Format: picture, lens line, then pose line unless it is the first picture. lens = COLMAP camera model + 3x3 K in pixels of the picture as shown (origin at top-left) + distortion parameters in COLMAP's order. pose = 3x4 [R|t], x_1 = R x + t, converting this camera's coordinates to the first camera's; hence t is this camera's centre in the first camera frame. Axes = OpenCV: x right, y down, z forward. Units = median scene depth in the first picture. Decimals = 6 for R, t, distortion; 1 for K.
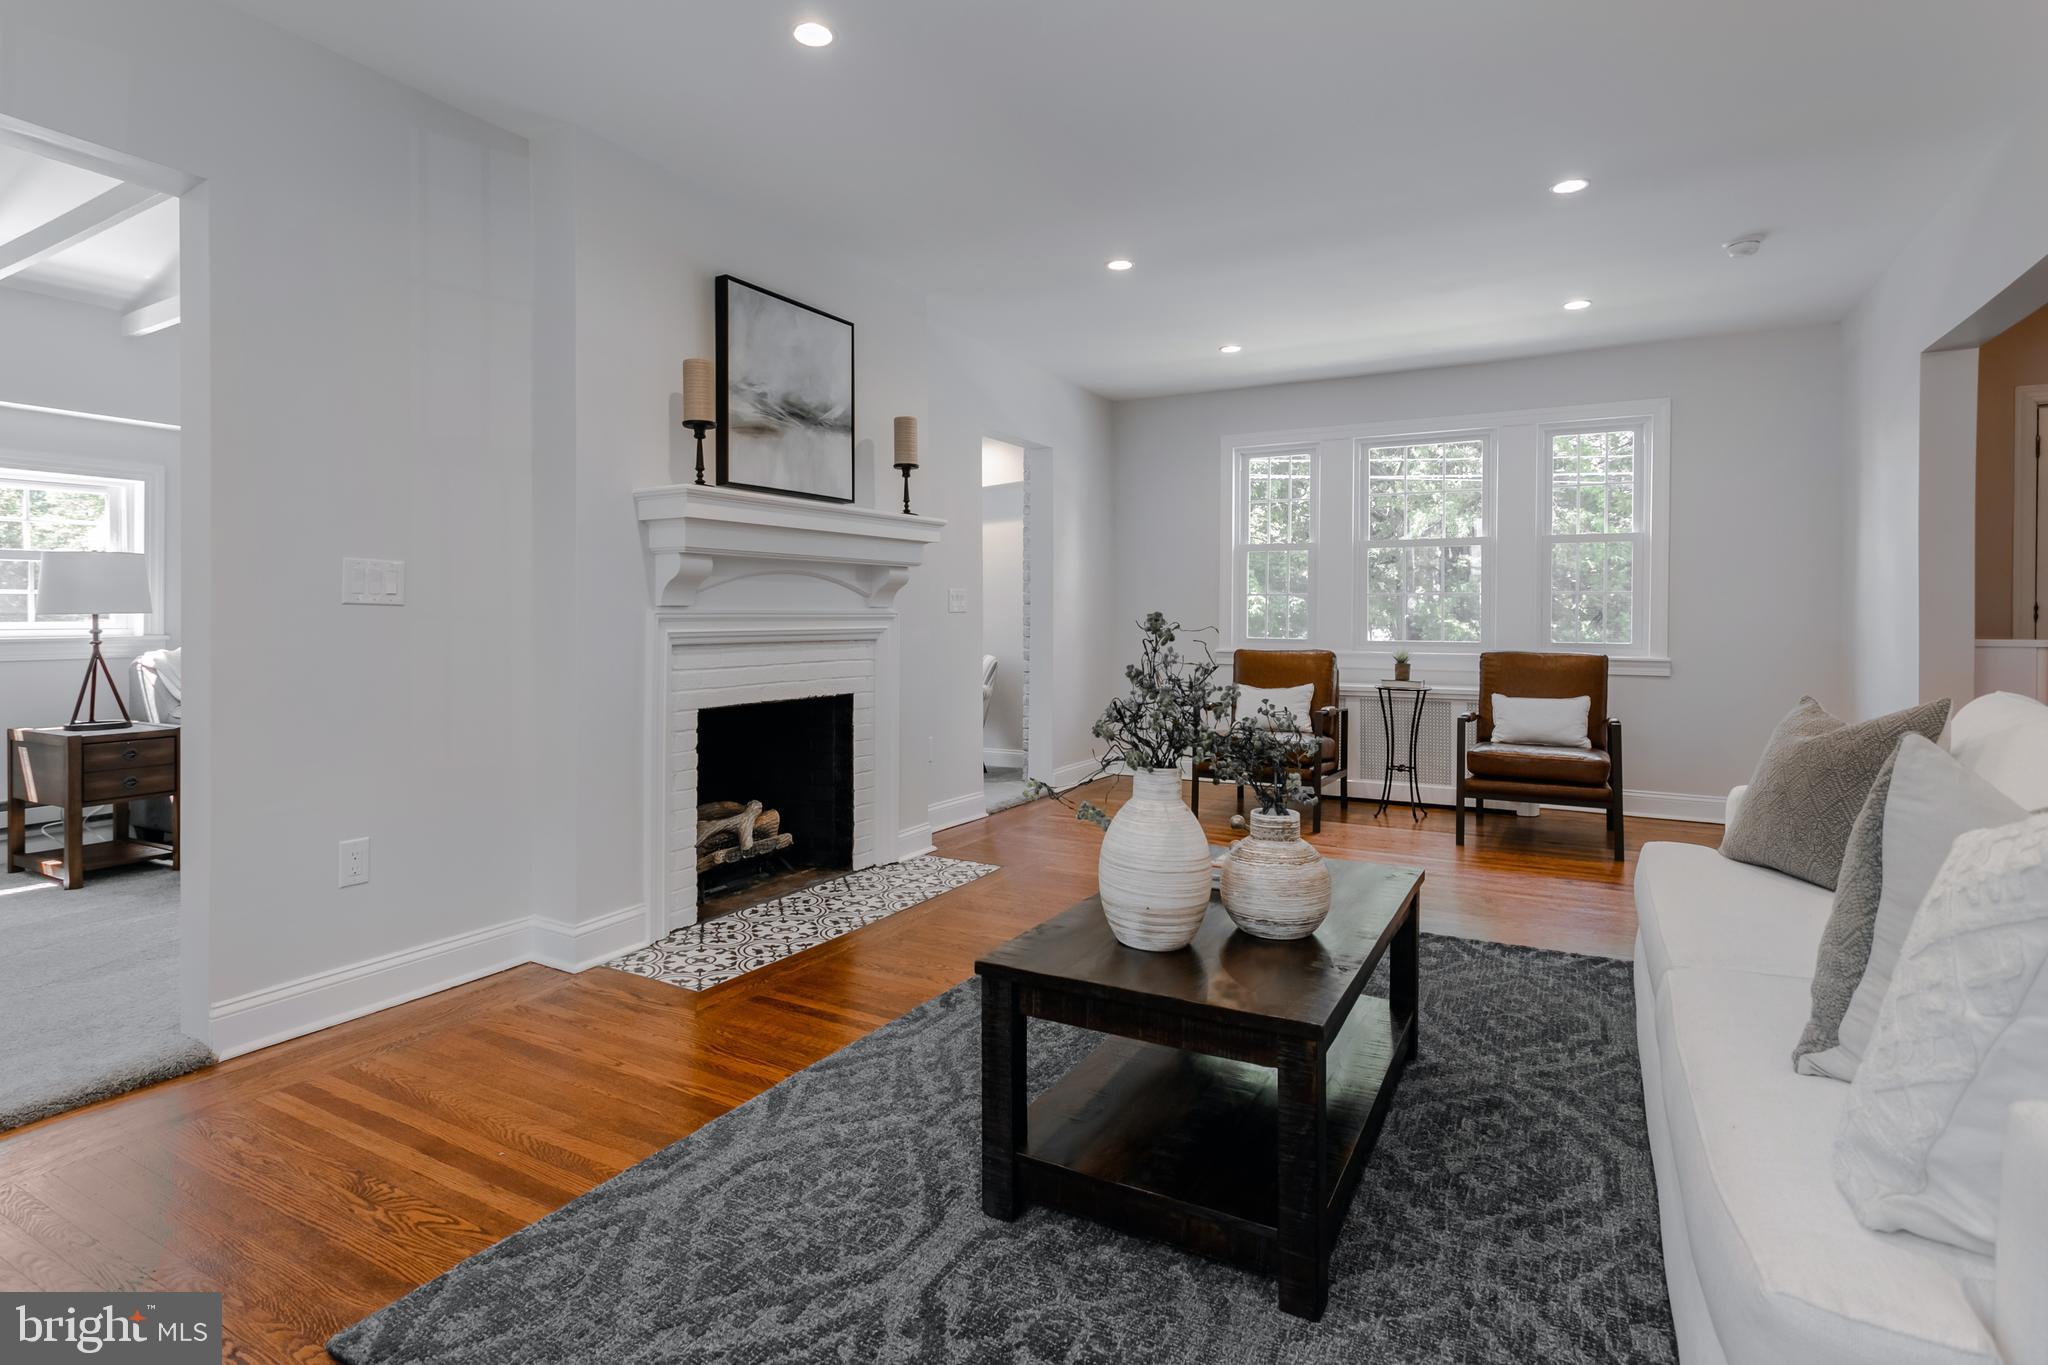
lens RADIAL K [[998.1, 0, 1022.3], [0, 998.1, 651.3], [0, 0, 1]] dist [-0.000385, 0.000002]
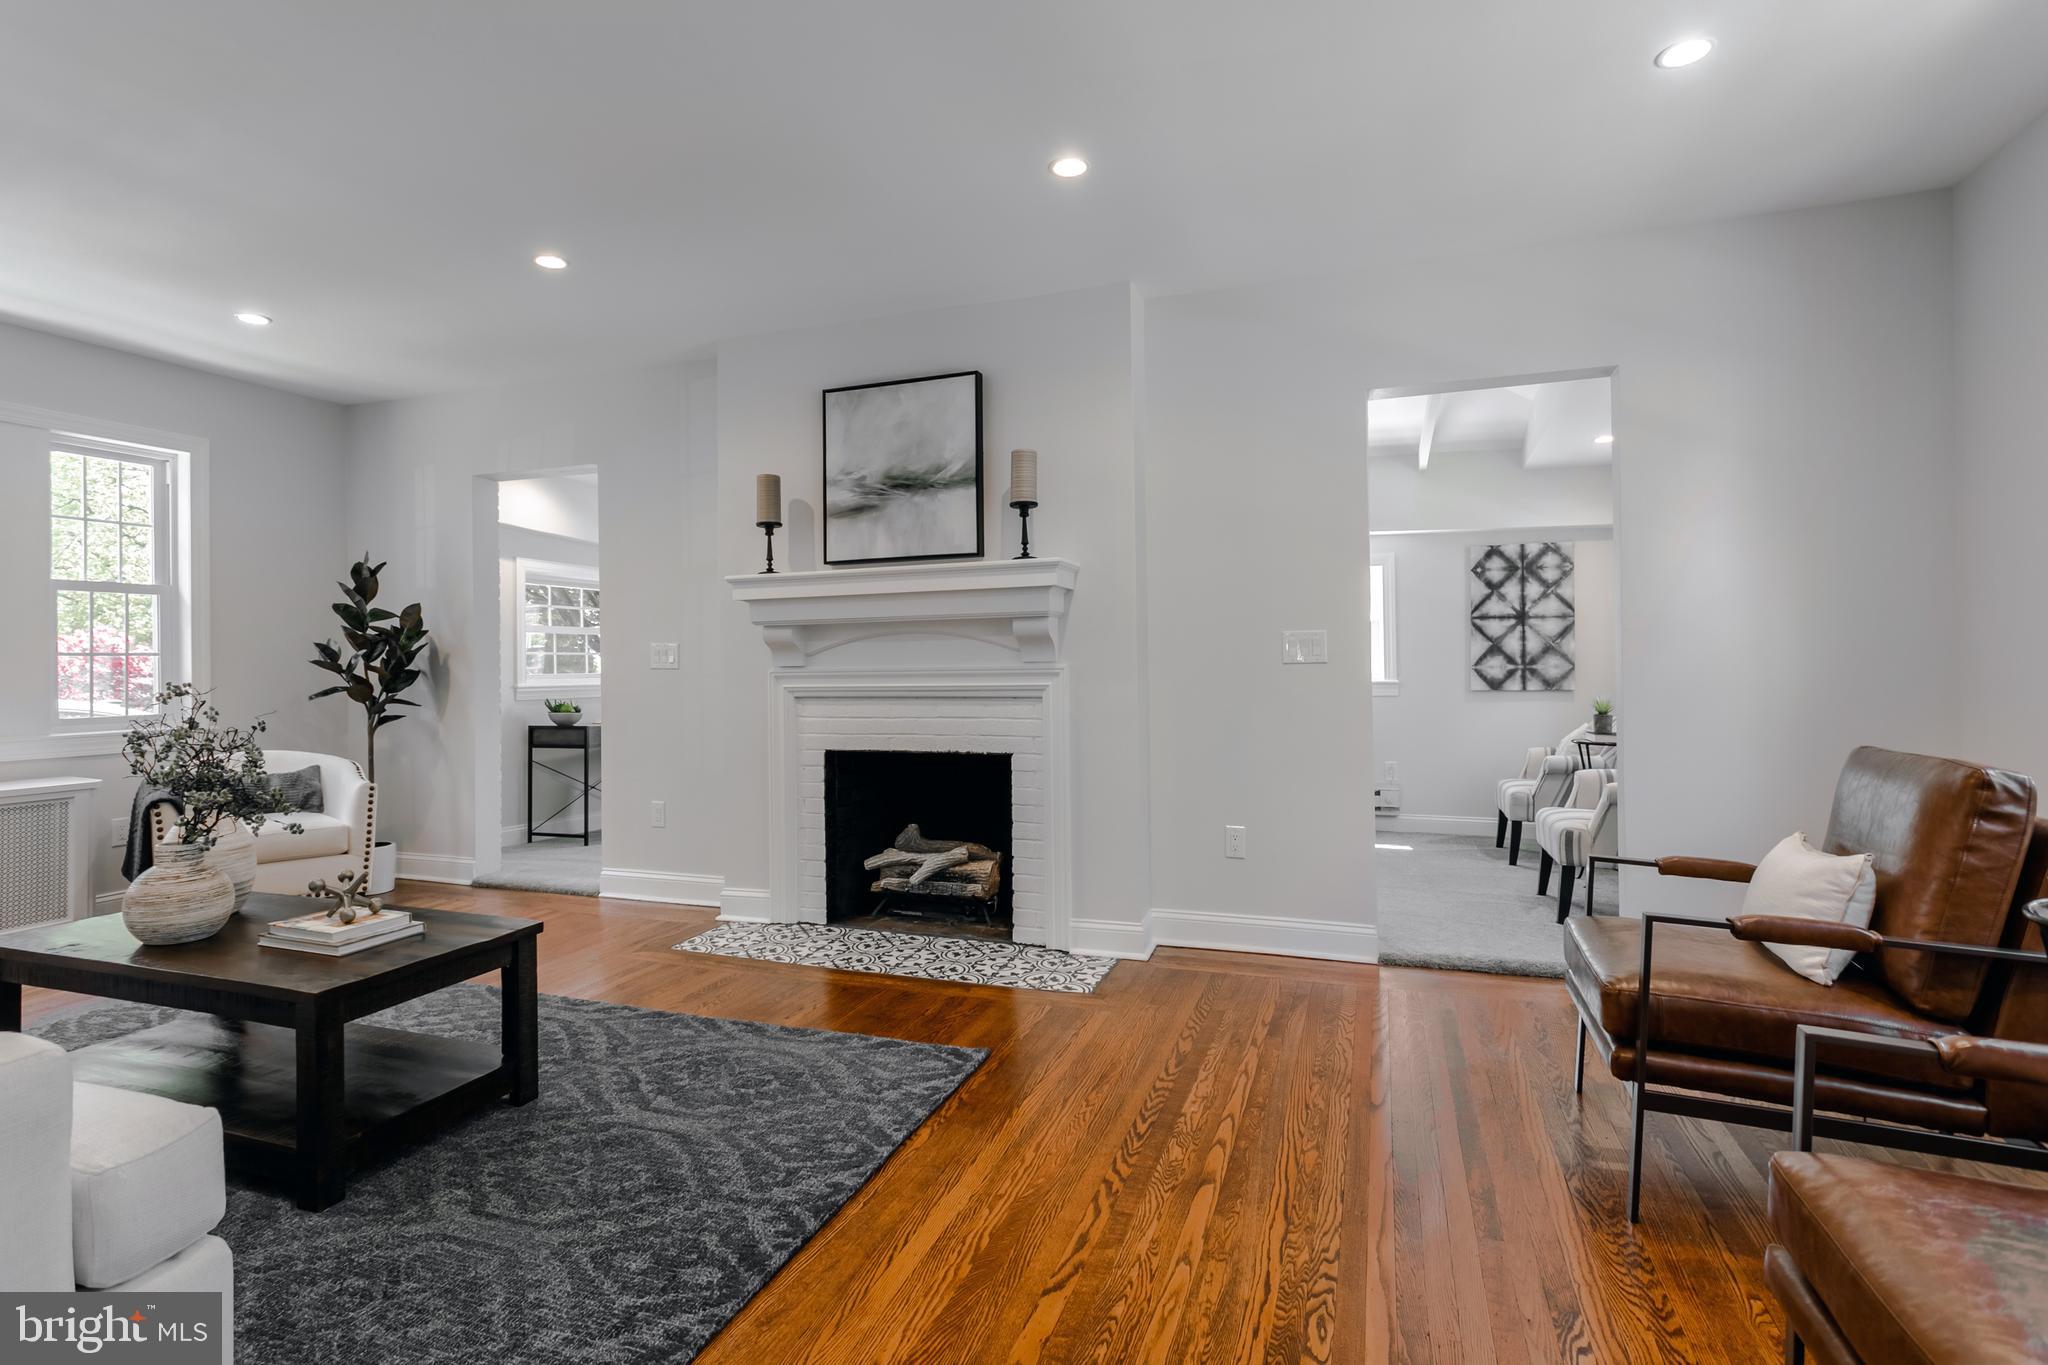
lens RADIAL K [[1029.4, 0, 1024.0], [0, 1029.4, 682.5], [0, 0, 1]] dist [0.000278, -0.000064]
pose [[0.175529, 0.016158, -0.984342, 0.886639], [-0.020459, 0.999709, 0.012762, -0.042309], [0.984262, 0.017898, 0.175809, 0.937825]]
